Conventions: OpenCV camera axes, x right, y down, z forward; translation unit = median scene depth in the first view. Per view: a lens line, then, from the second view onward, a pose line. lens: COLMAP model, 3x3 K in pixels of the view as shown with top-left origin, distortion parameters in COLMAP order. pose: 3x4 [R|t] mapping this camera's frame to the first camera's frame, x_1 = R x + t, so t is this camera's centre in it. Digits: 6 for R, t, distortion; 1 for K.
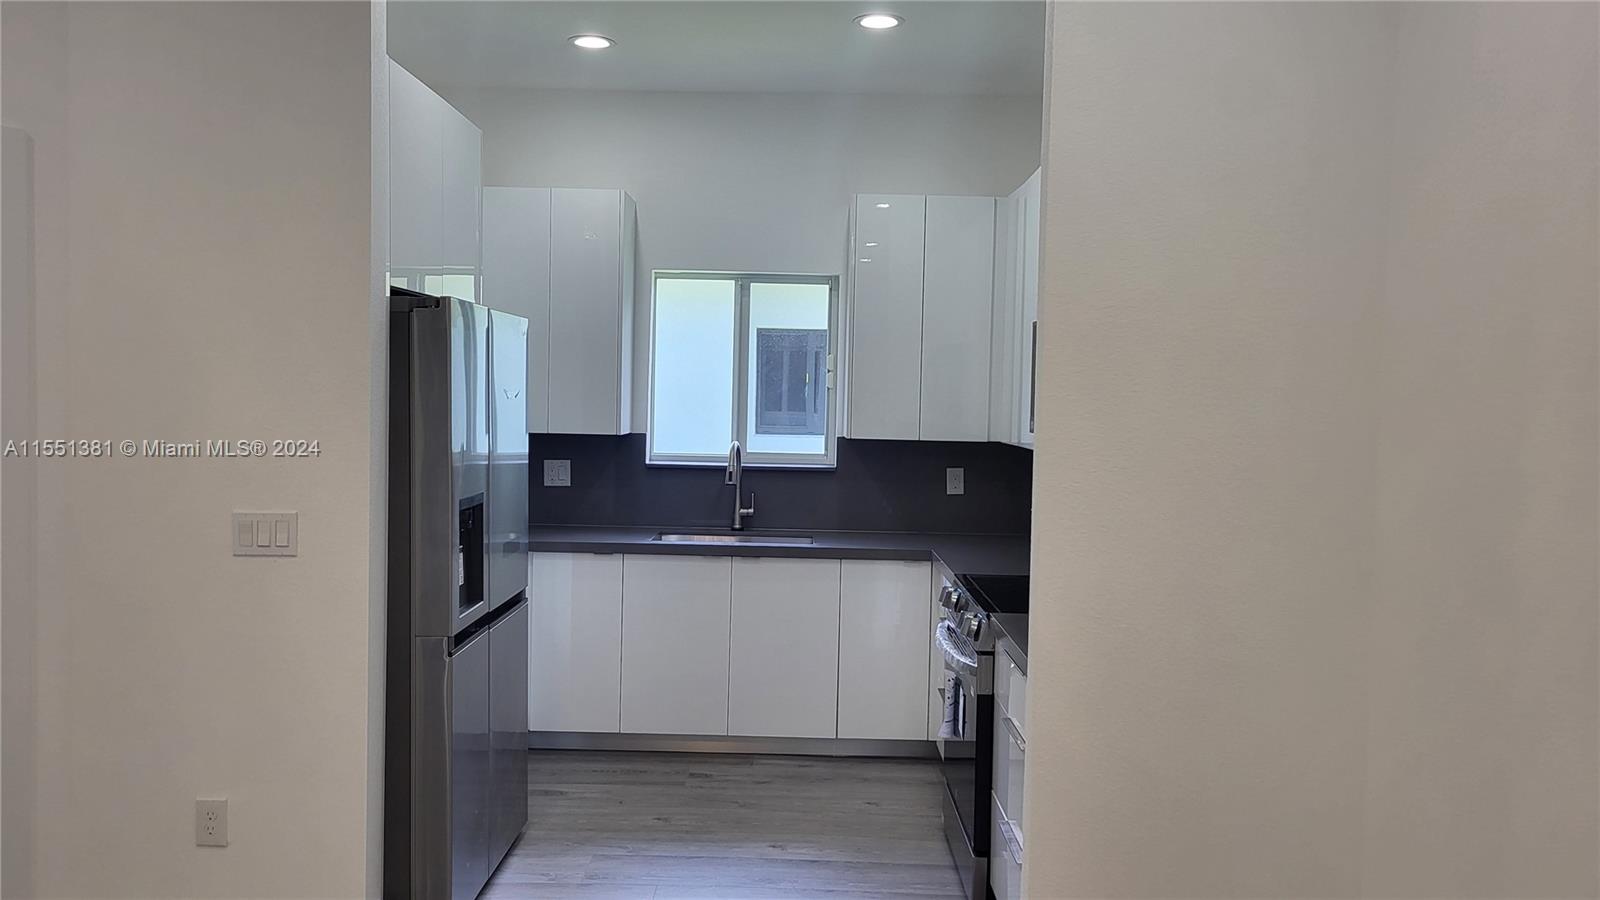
lens RADIAL K [[1227.5, 0, 804.3], [0, 1227.5, 435.7], [0, 0, 1]] dist [0.031564, -0.005645]
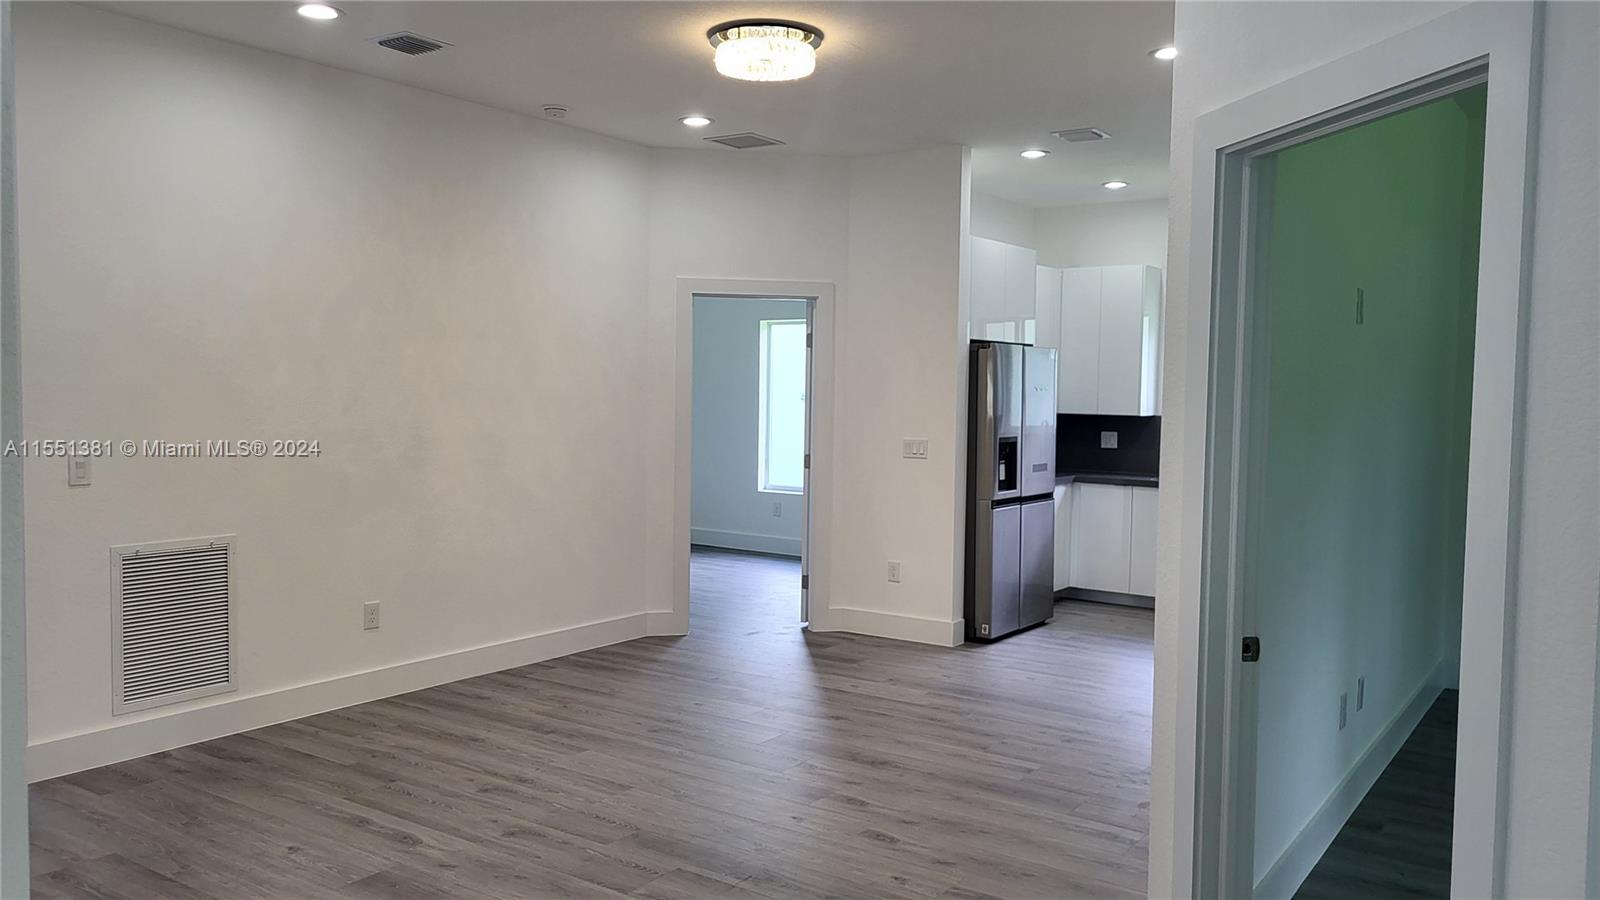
lens RADIAL K [[1242.9, 0, 800.0], [0, 1242.9, 450.0], [0, 0, 1]] dist [0.011106, -0.004942]
pose [[0.821086, 0.019952, -0.570456, 0.492991], [-0.018262, 0.999796, 0.008683, 0.045451], [0.570513, 0.003289, 0.821282, -0.715051]]
